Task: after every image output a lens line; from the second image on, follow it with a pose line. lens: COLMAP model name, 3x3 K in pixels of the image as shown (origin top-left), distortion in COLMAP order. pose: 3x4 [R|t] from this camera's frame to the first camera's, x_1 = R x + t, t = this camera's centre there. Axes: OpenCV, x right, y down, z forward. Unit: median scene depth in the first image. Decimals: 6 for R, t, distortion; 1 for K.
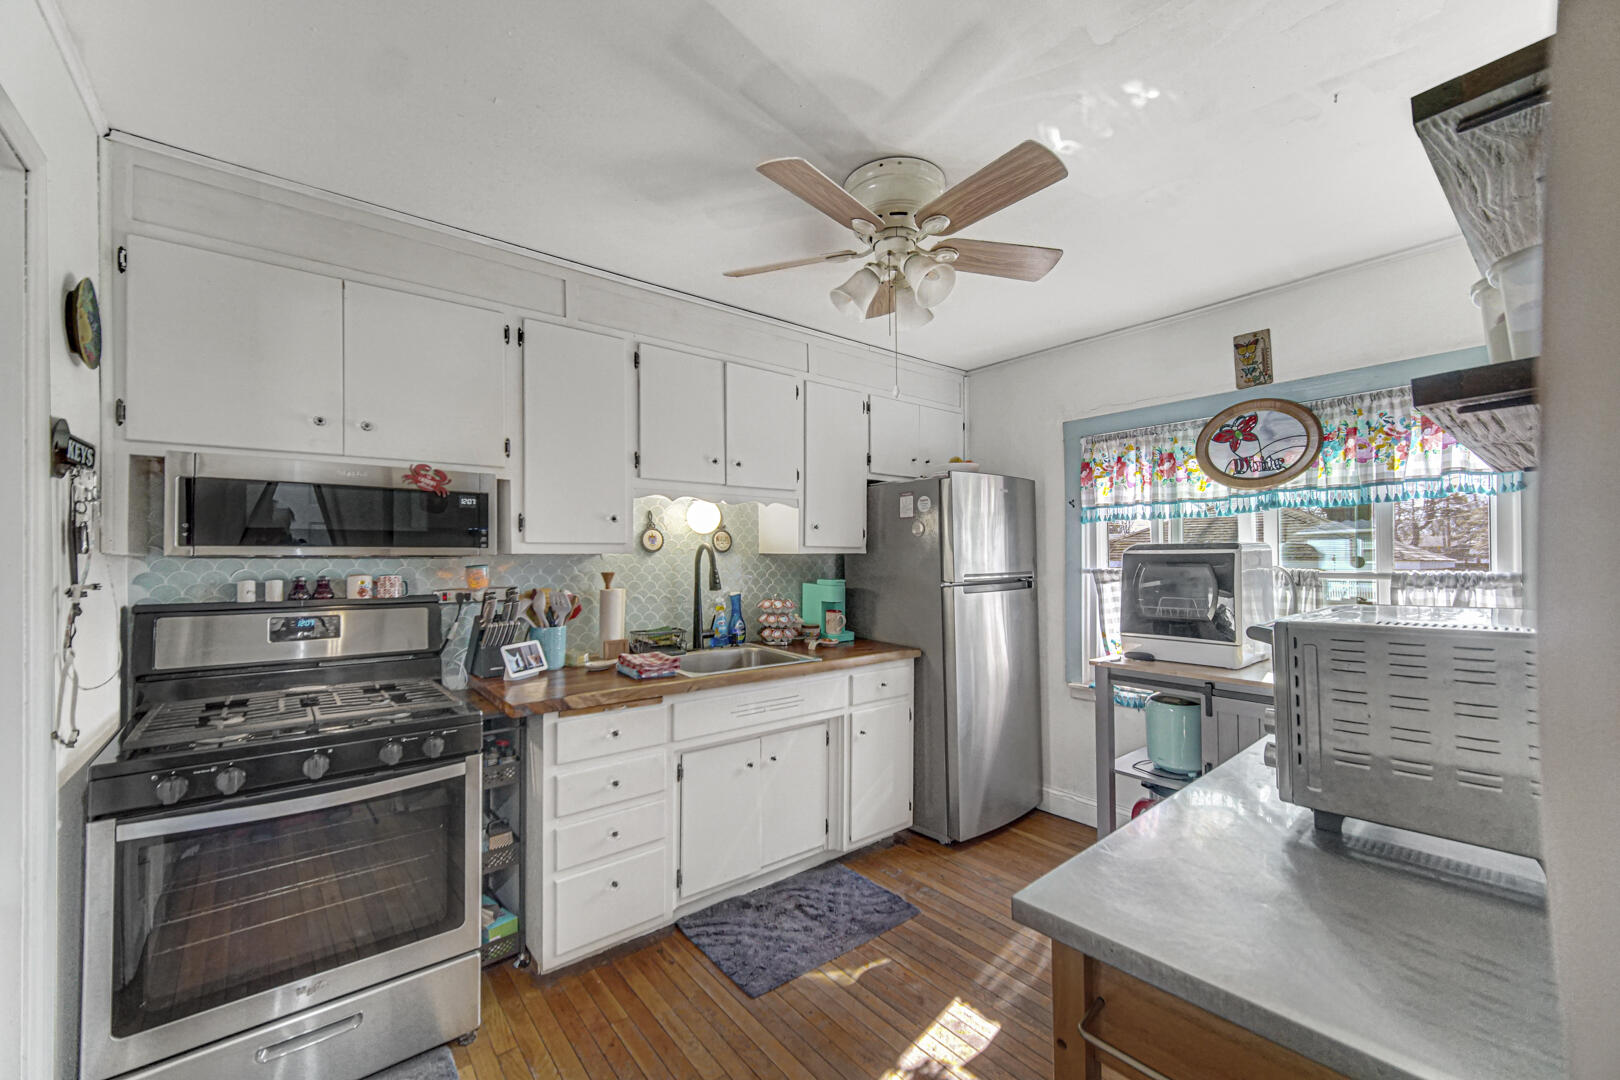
lens RADIAL K [[644.4, 0, 808.3], [0, 644.4, 543.0], [0, 0, 1]] dist [-0.000687, -0.000071]
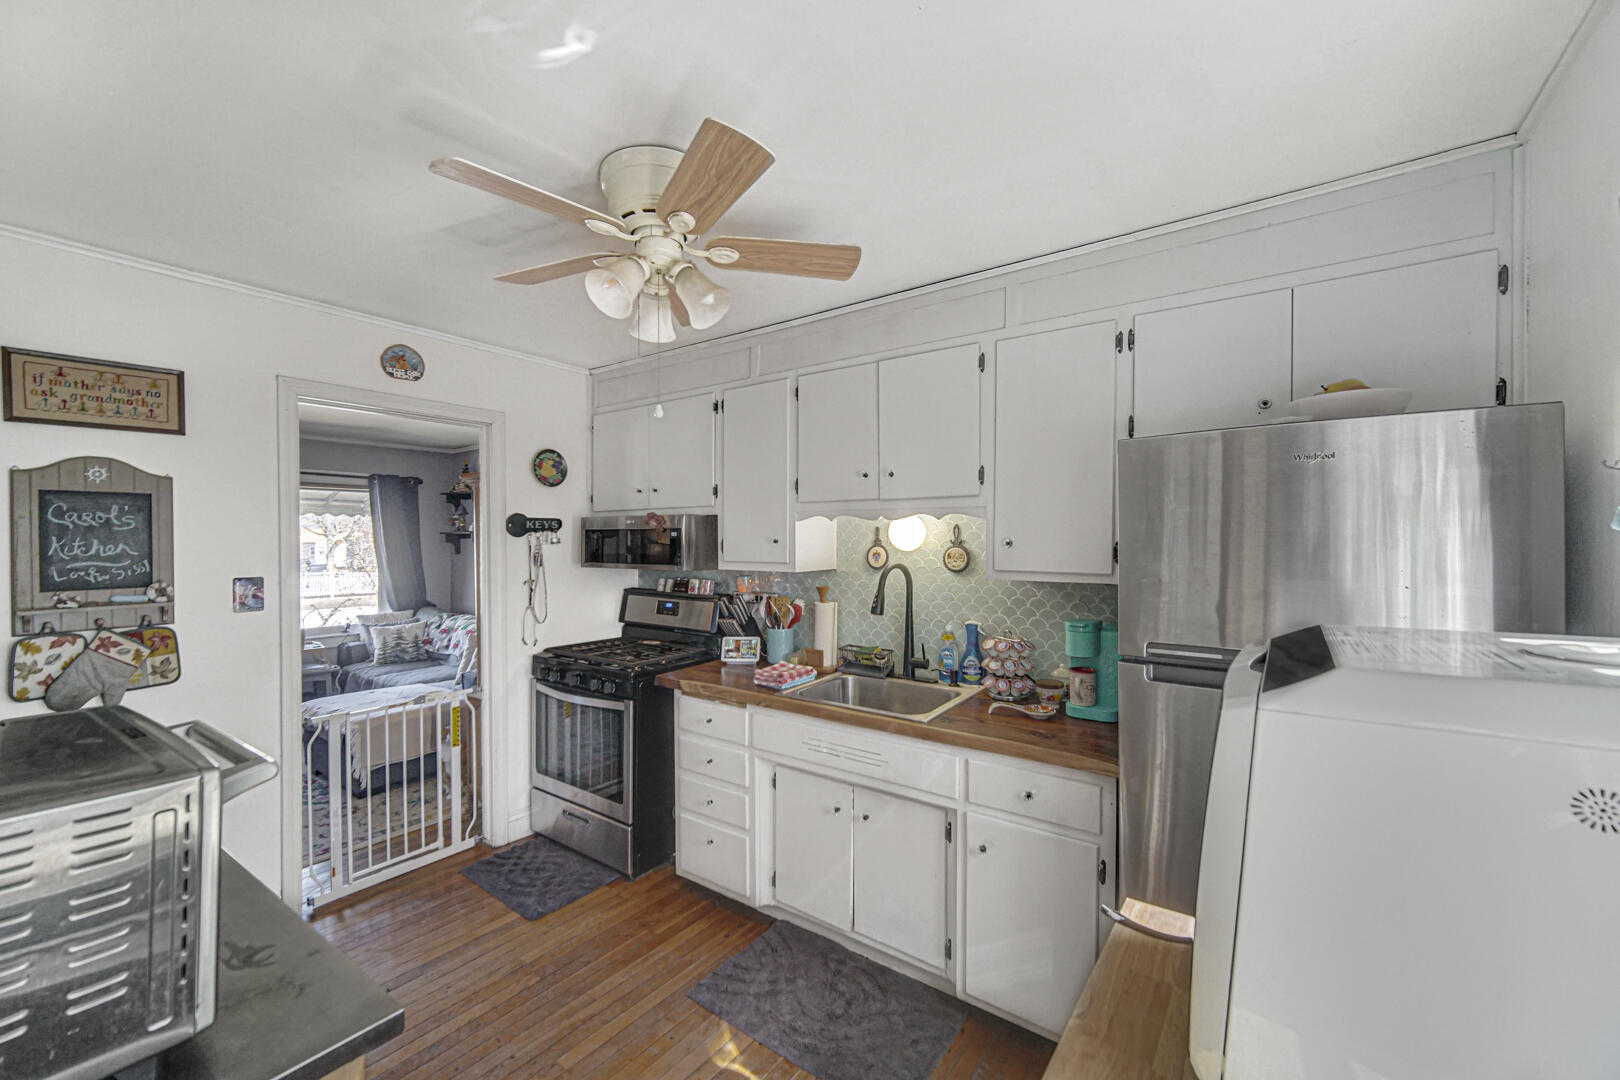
lens RADIAL K [[644.4, 0, 808.5], [0, 644.4, 546.7], [0, 0, 1]] dist [-0.000687, -0.000071]
pose [[0.252750, 0.014390, -0.967424, 0.758282], [0.016189, 0.999687, 0.019099, -0.045900], [0.967396, -0.020489, 0.252438, 0.715630]]
